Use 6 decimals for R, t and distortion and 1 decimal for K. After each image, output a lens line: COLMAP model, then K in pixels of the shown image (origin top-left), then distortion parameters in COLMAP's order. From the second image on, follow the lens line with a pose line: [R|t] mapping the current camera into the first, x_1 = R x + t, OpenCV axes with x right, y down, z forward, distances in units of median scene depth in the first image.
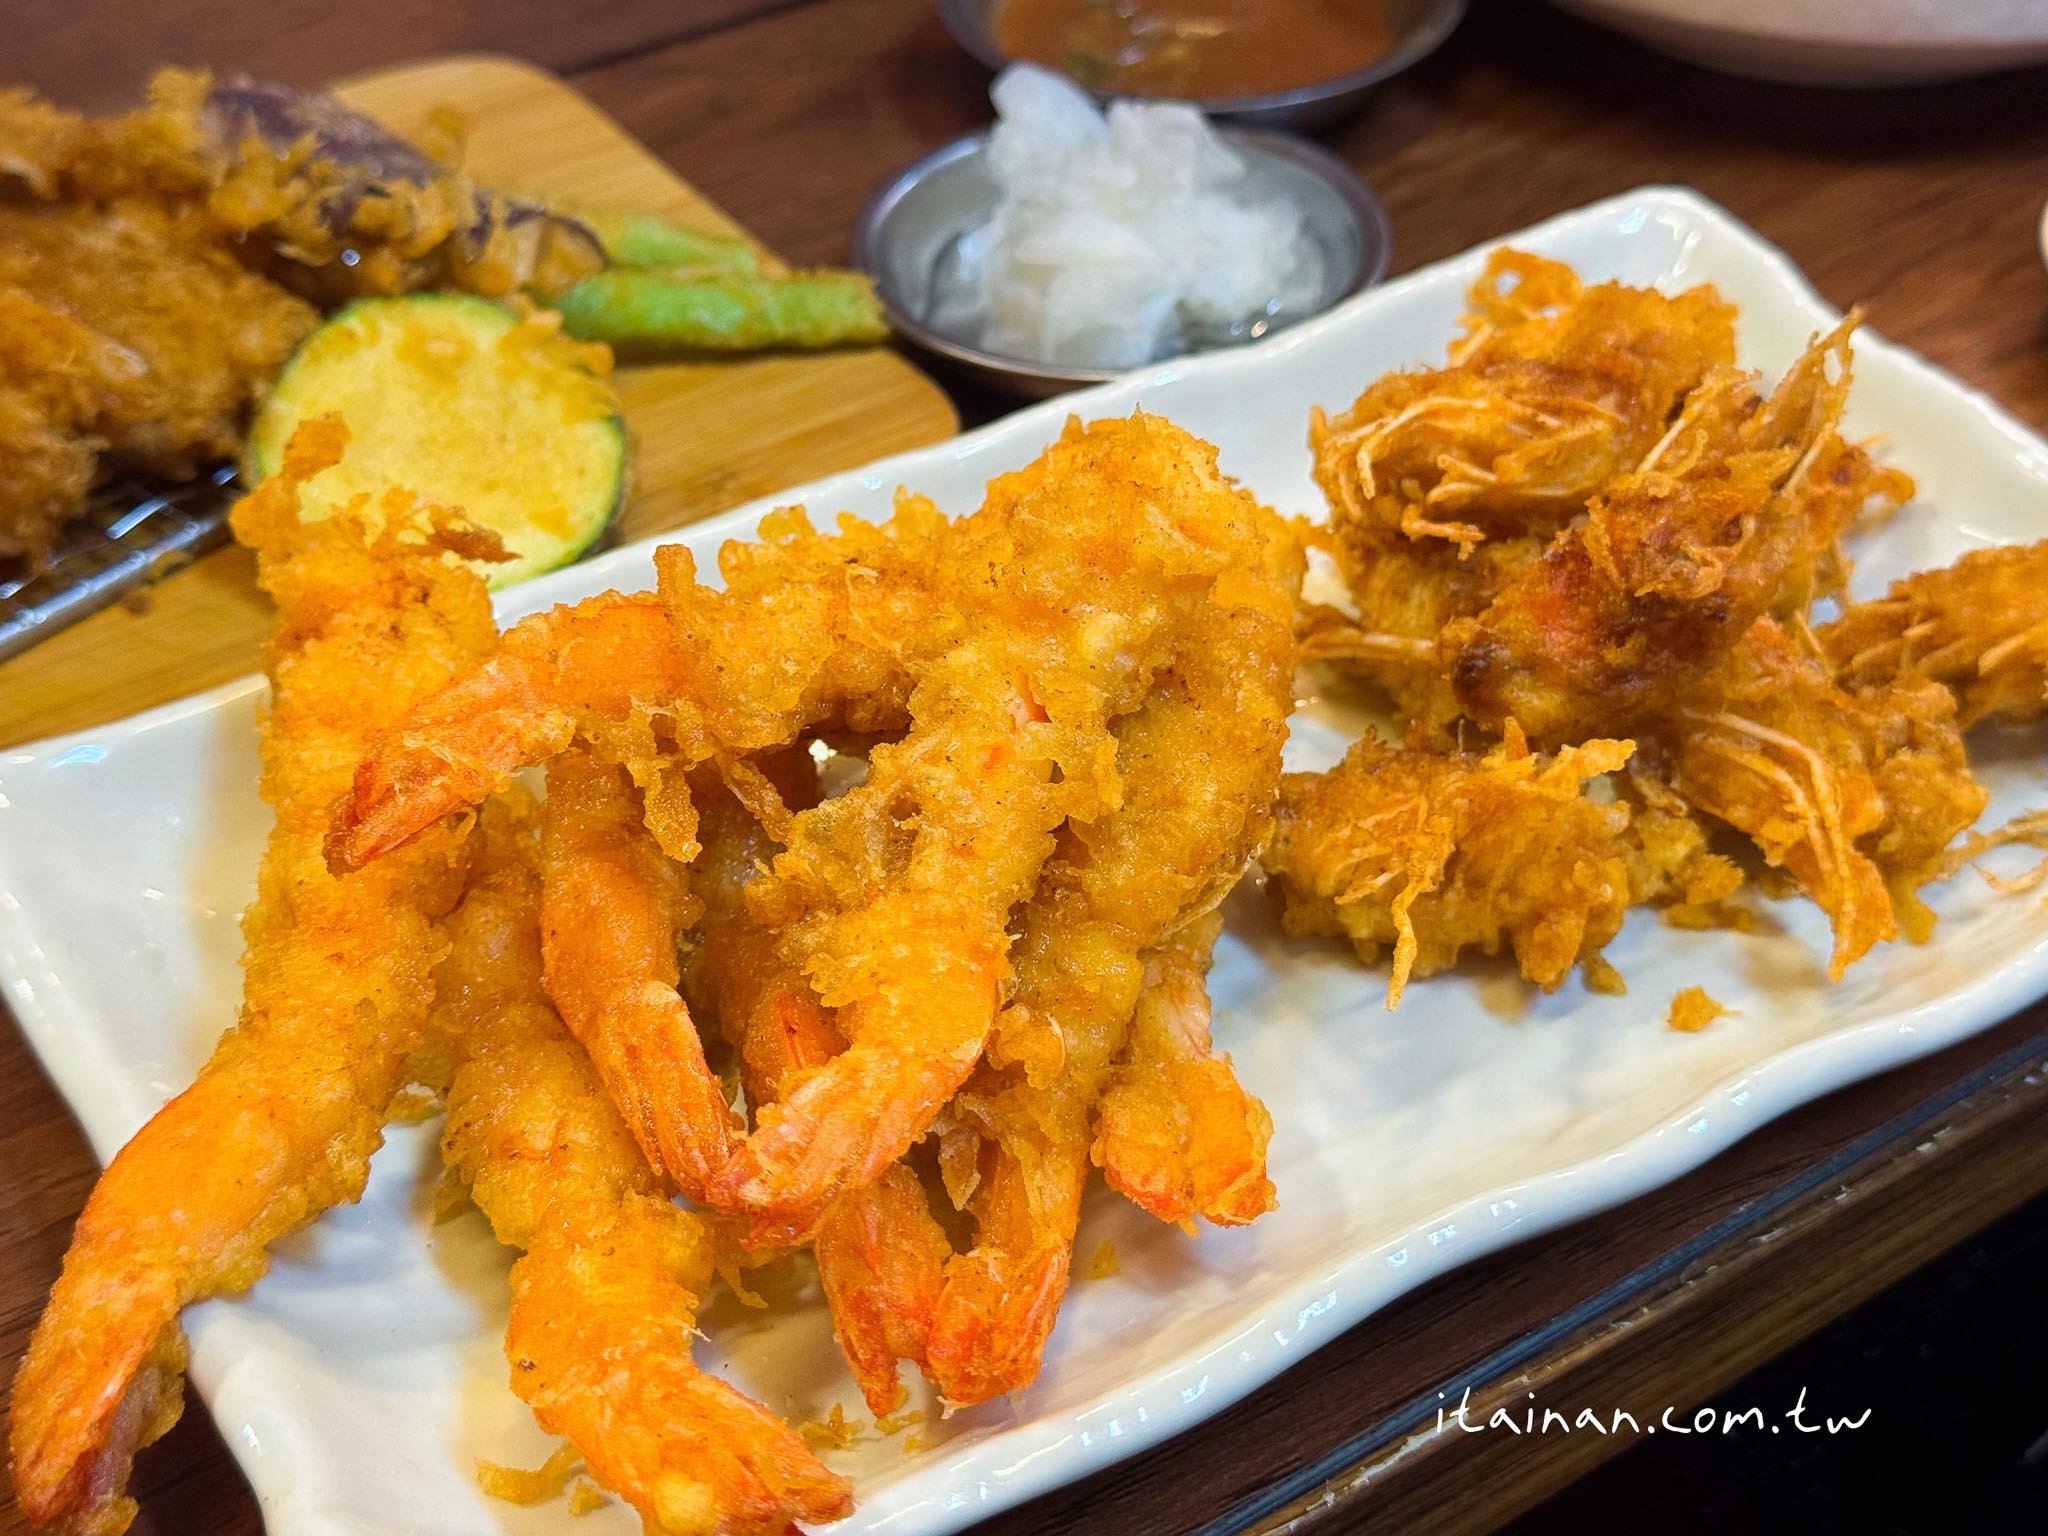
lens RADIAL K [[2915.4, 0, 1024.0], [0, 2915.4, 768.0], [0, 0, 1]] dist [0.236789, -0.462331]
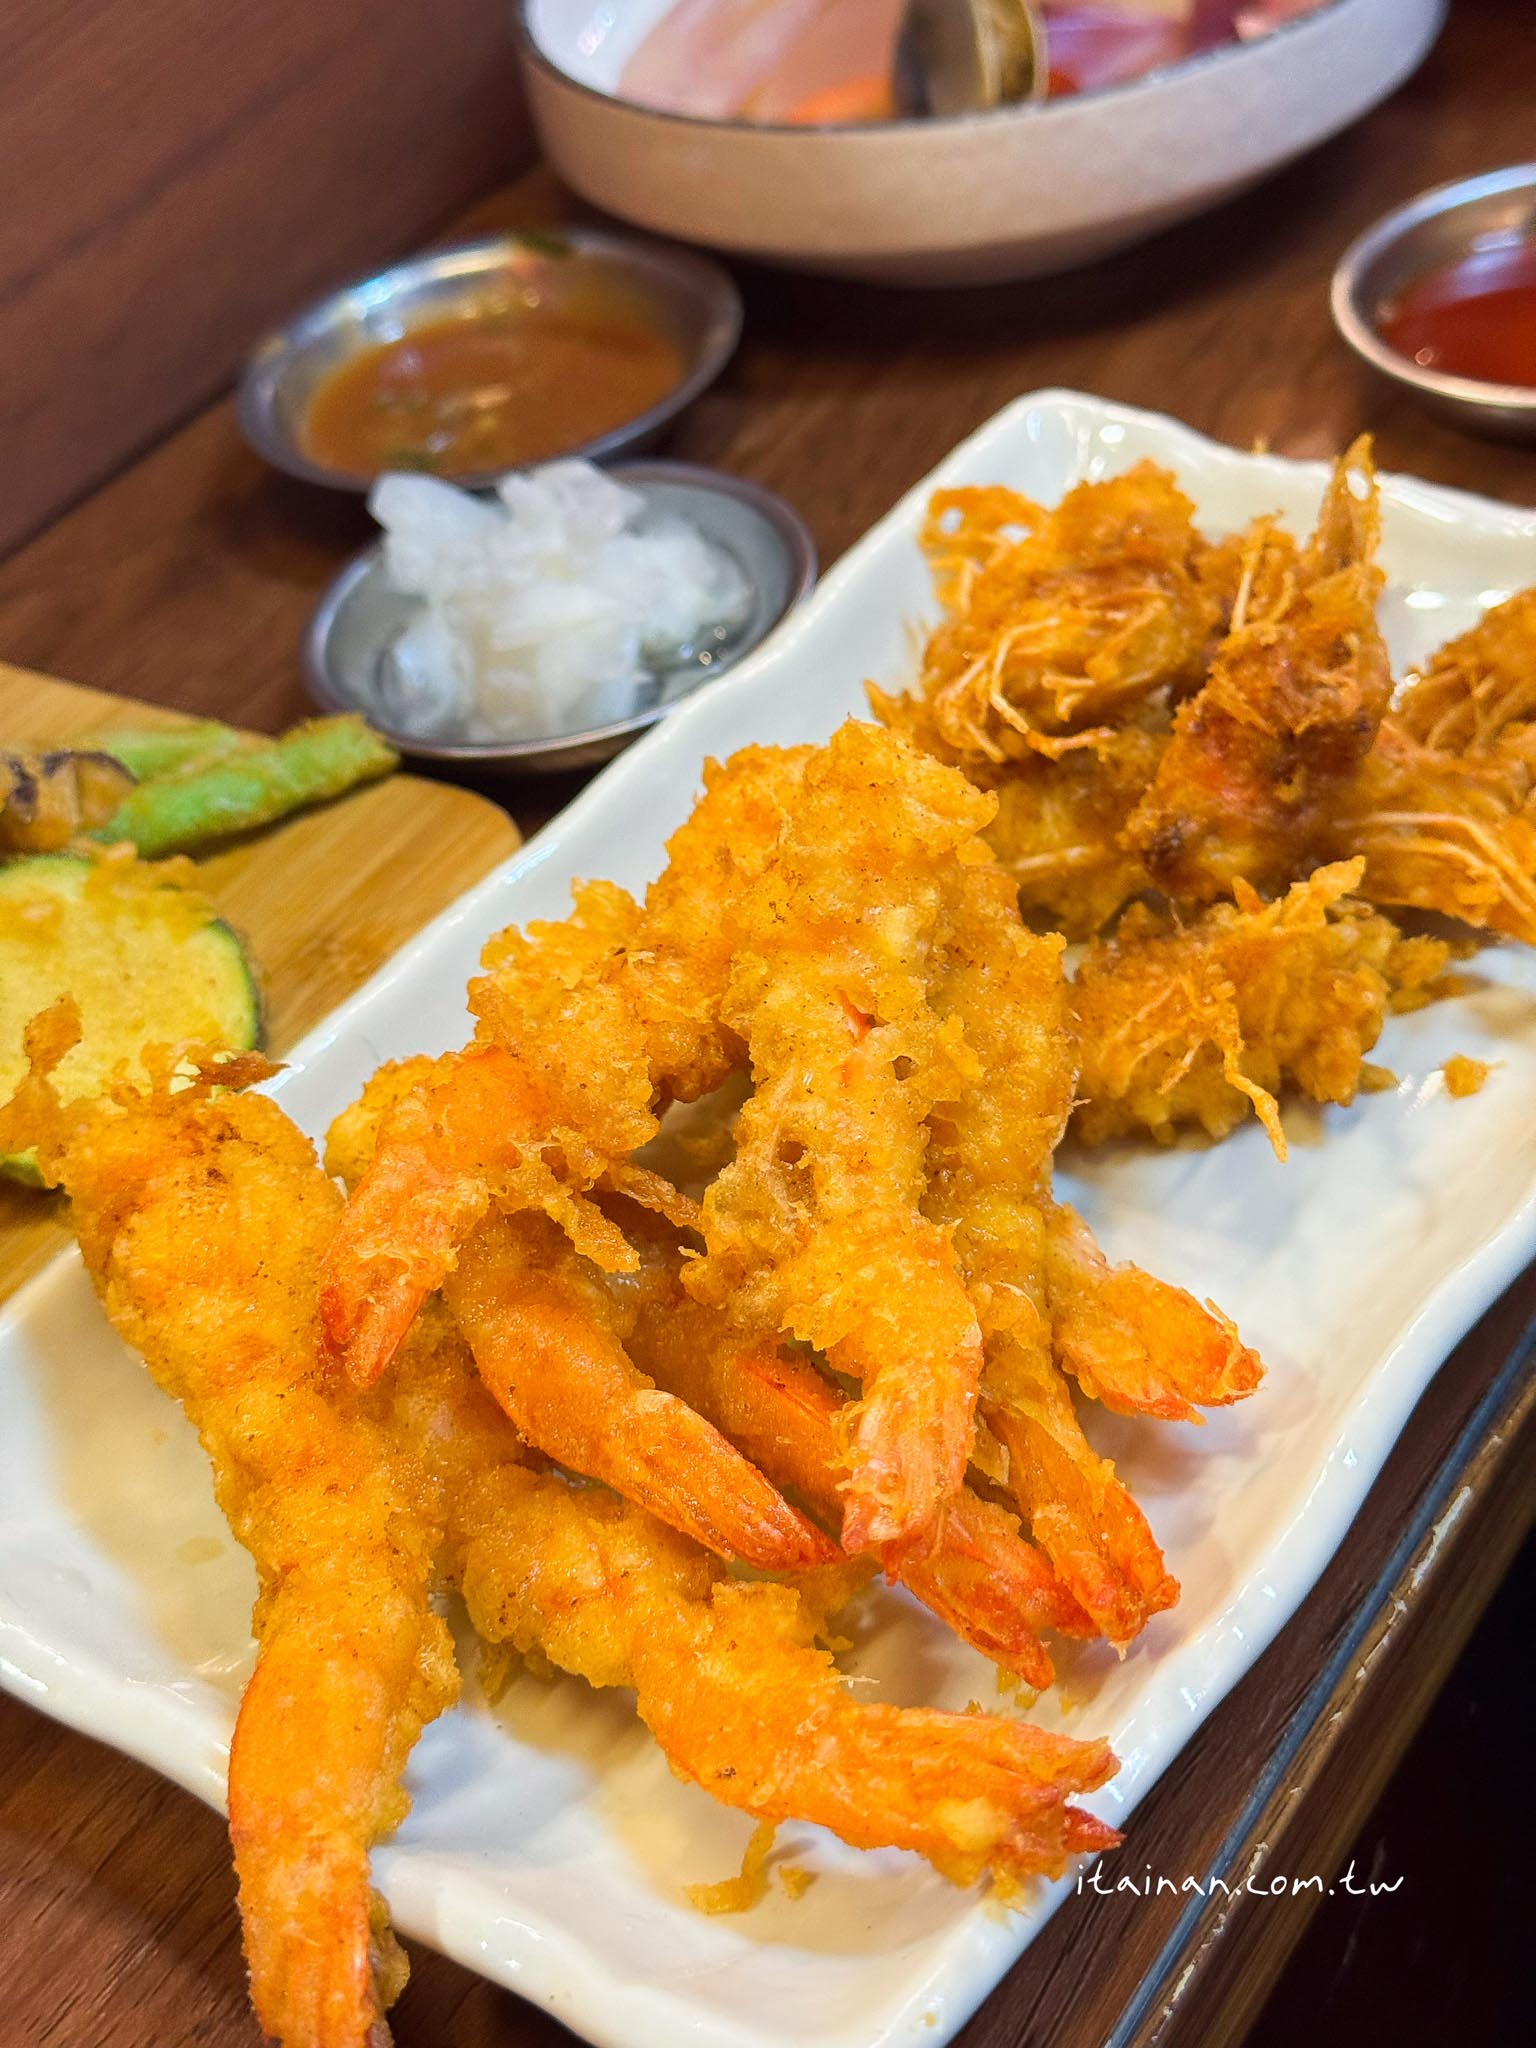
lens RADIAL K [[2915.4, 0, 734.0], [0, 2915.4, 1049.0], [0, 0, 1]] dist [0.236789, -0.462331]
pose [[0.914421, -0.349627, 0.203948, -0.236683], [0.353137, 0.935355, 0.020148, -0.043733], [-0.197808, 0.053598, 0.978774, -0.013626]]
